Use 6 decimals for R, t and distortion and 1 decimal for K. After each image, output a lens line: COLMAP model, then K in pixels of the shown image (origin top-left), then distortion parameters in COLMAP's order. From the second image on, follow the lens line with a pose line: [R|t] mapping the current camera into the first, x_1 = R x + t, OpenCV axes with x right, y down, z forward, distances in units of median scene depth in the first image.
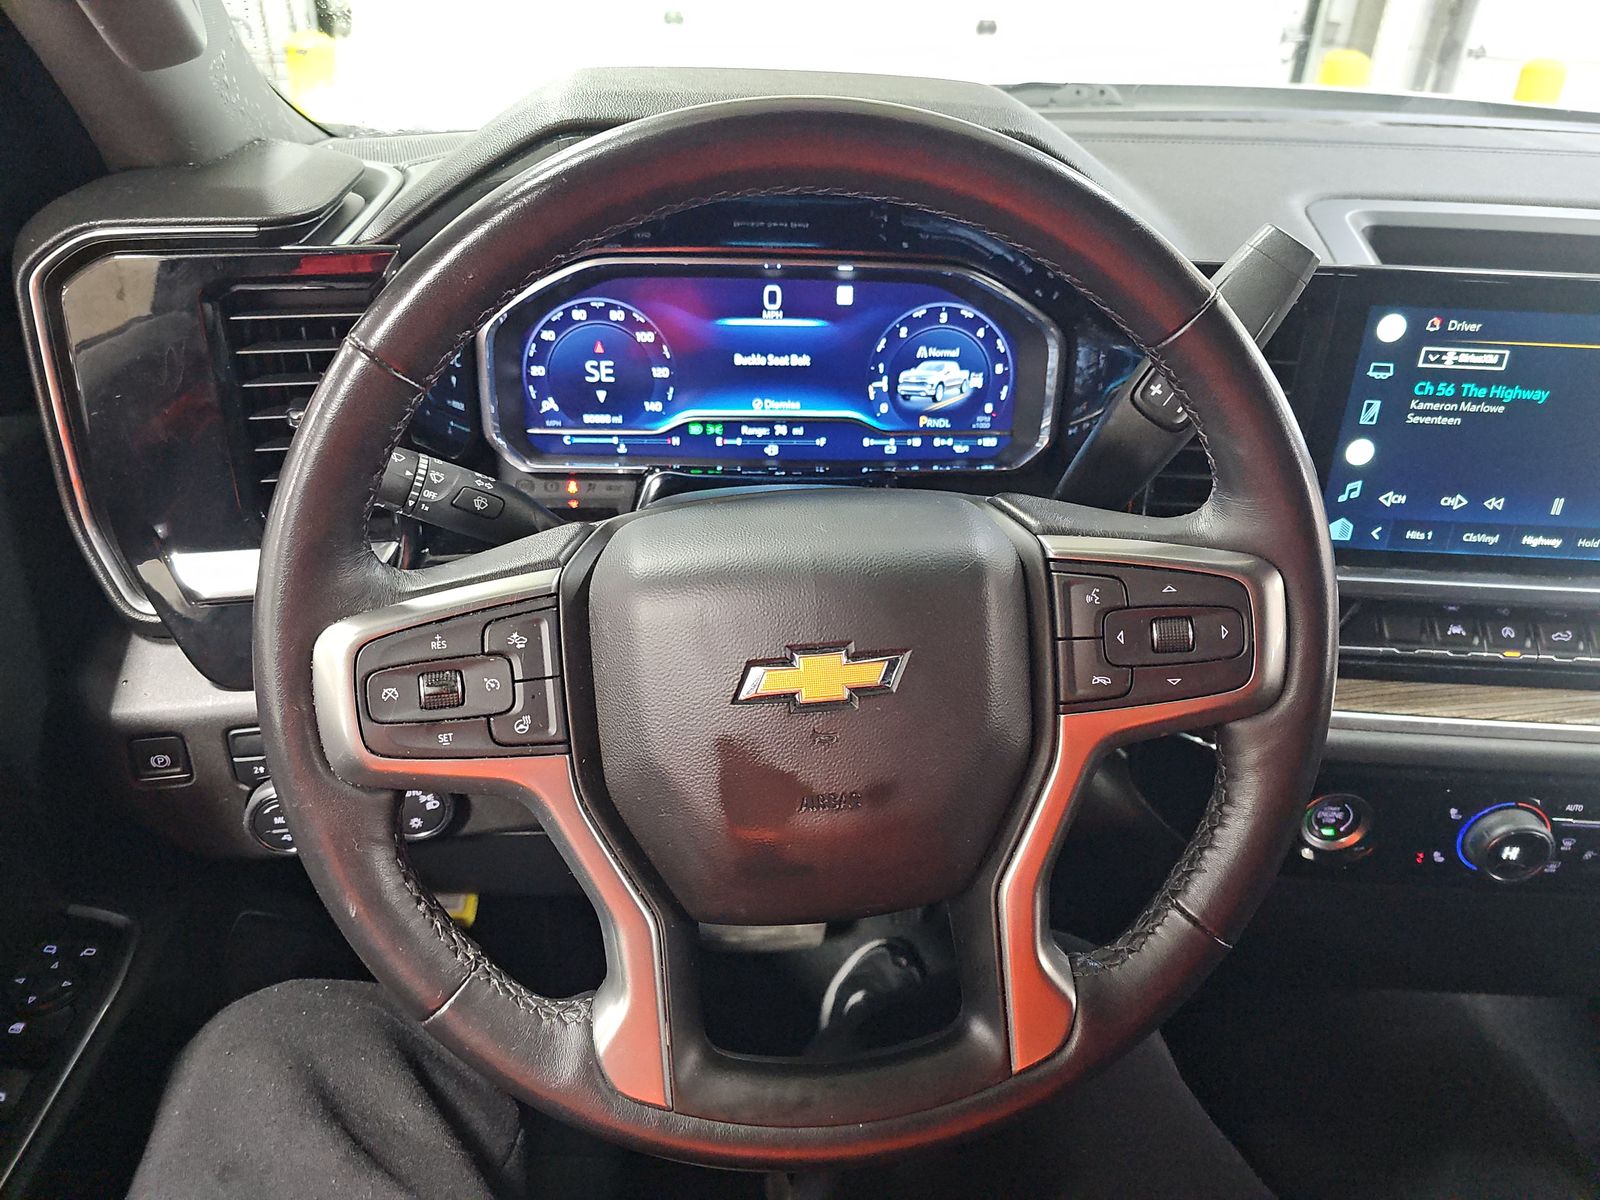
lens RADIAL K [[1069.5, 0, 794.8], [0, 1069.5, 593.3], [0, 0, 1]] dist [0.032825, -0.003591]
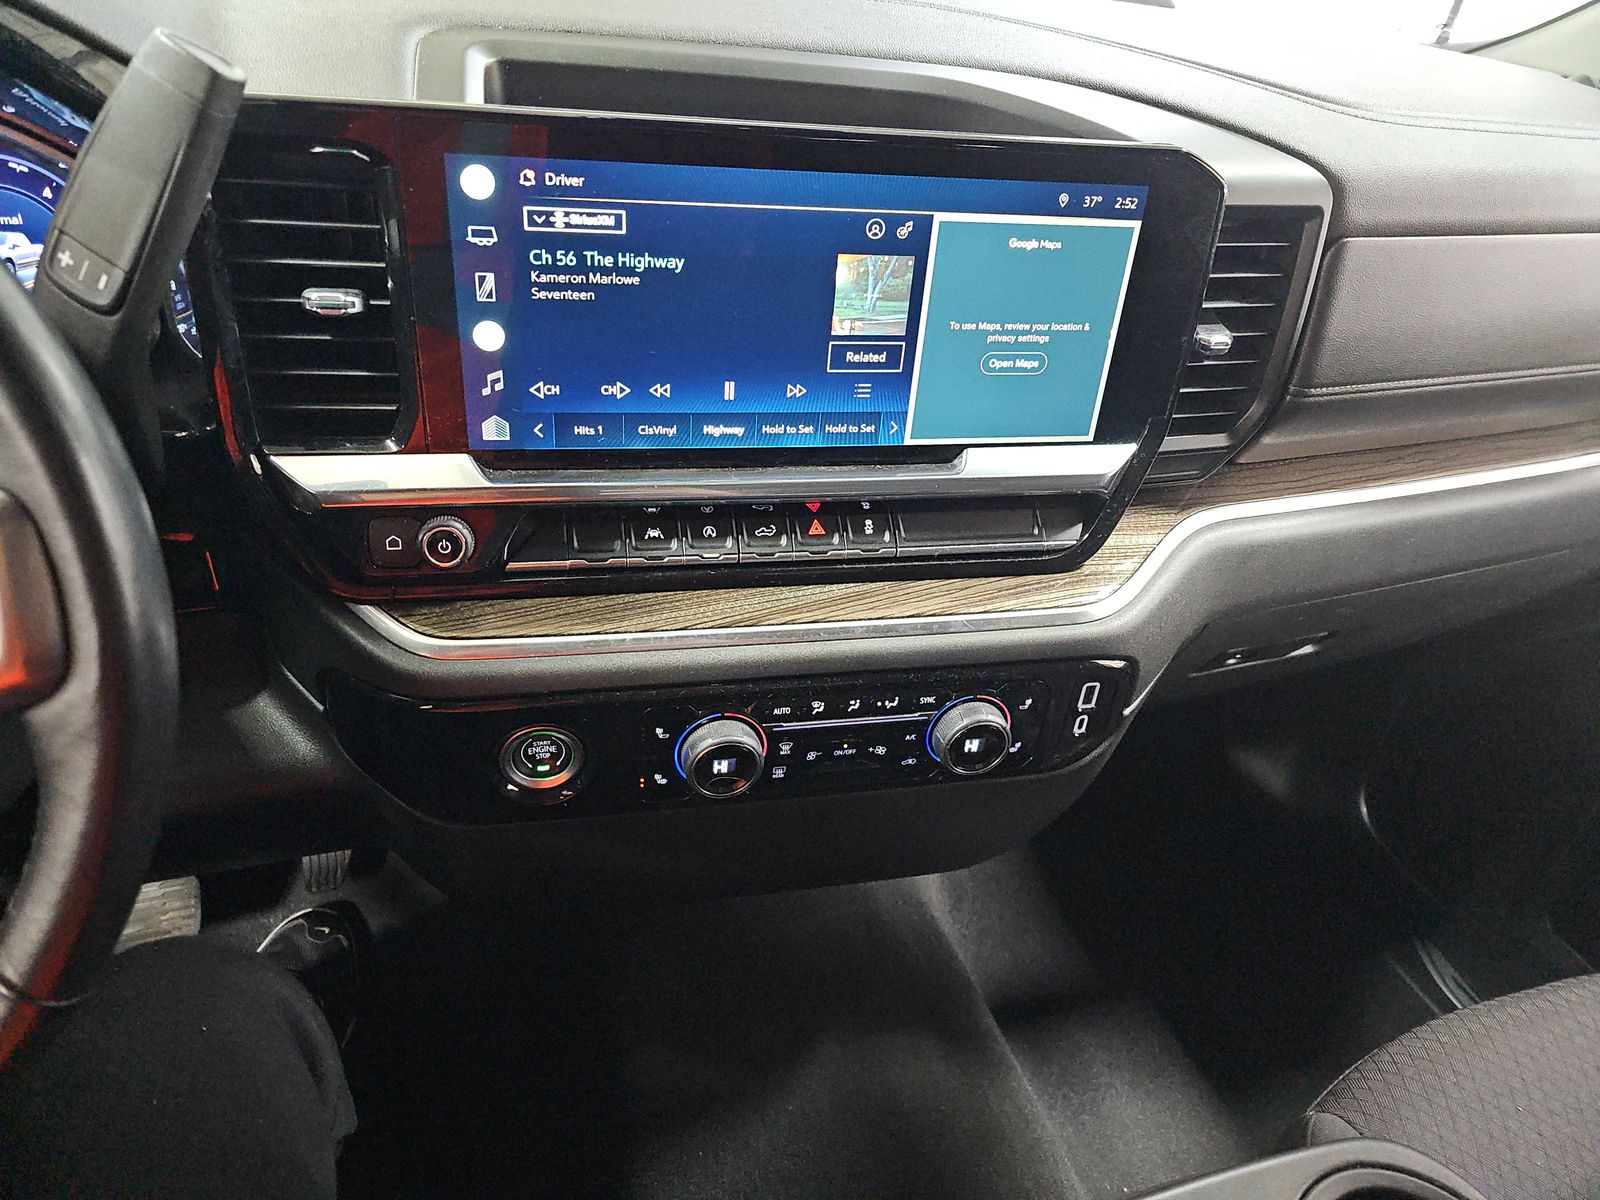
lens RADIAL K [[1045.1, 0, 800.0], [0, 1045.1, 600.0], [0, 0, 1]] dist [0.036398, -0.003011]
pose [[0.970766, -0.094775, 0.220526, 0.523899], [0.073650, 0.992040, 0.102136, 0.008592], [-0.228450, -0.082908, 0.970019, 0.115934]]
